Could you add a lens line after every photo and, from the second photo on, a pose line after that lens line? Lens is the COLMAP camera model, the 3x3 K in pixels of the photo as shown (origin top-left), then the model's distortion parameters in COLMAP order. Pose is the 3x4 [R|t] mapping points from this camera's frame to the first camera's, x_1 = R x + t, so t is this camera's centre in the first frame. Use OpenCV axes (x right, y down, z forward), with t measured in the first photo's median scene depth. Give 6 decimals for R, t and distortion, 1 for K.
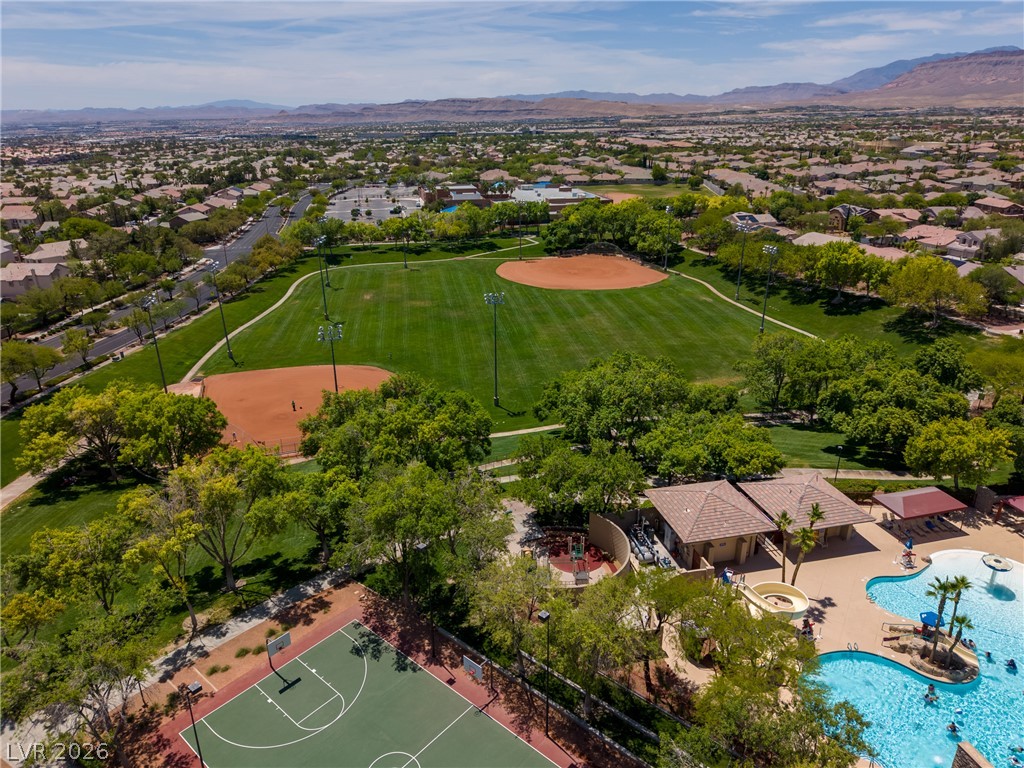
lens RADIAL K [[687.1, 0, 515.5], [0, 687.1, 384.2], [0, 0, 1]] dist [0.020334, -0.015987]
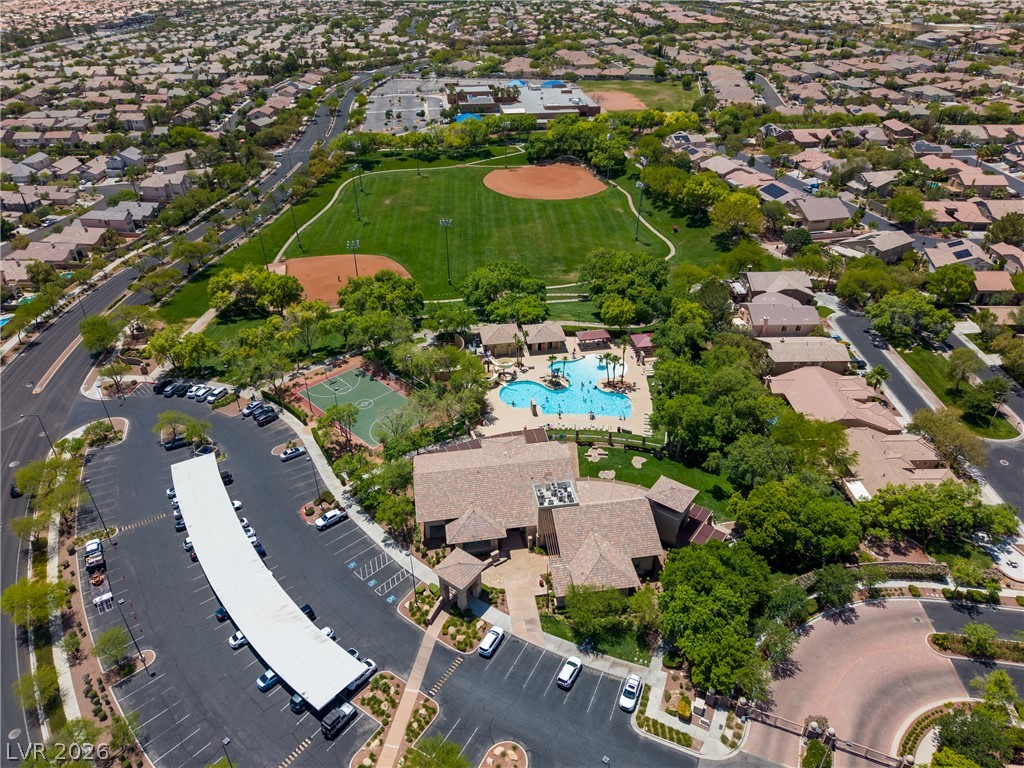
lens RADIAL K [[687.1, 0, 515.5], [0, 687.1, 384.2], [0, 0, 1]] dist [0.020334, -0.015987]
pose [[0.996568, 0.043774, -0.070255, 0.164767], [-0.029338, 0.980422, 0.194711, -0.037925], [0.077403, -0.191982, 0.978341, -0.454651]]
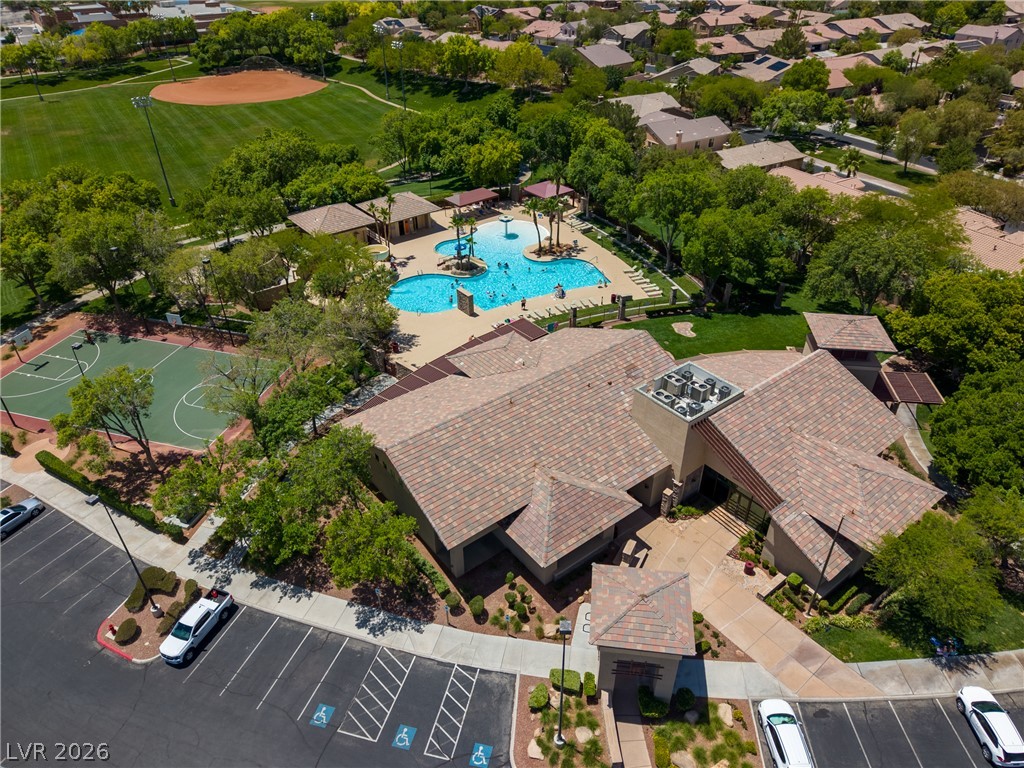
lens RADIAL K [[687.1, 0, 515.5], [0, 687.1, 384.2], [0, 0, 1]] dist [0.020334, -0.015987]
pose [[0.911546, -0.233678, 0.338346, 0.018345], [0.152363, 0.956205, 0.249916, 0.067002], [-0.381928, -0.176259, 0.907229, -0.169403]]
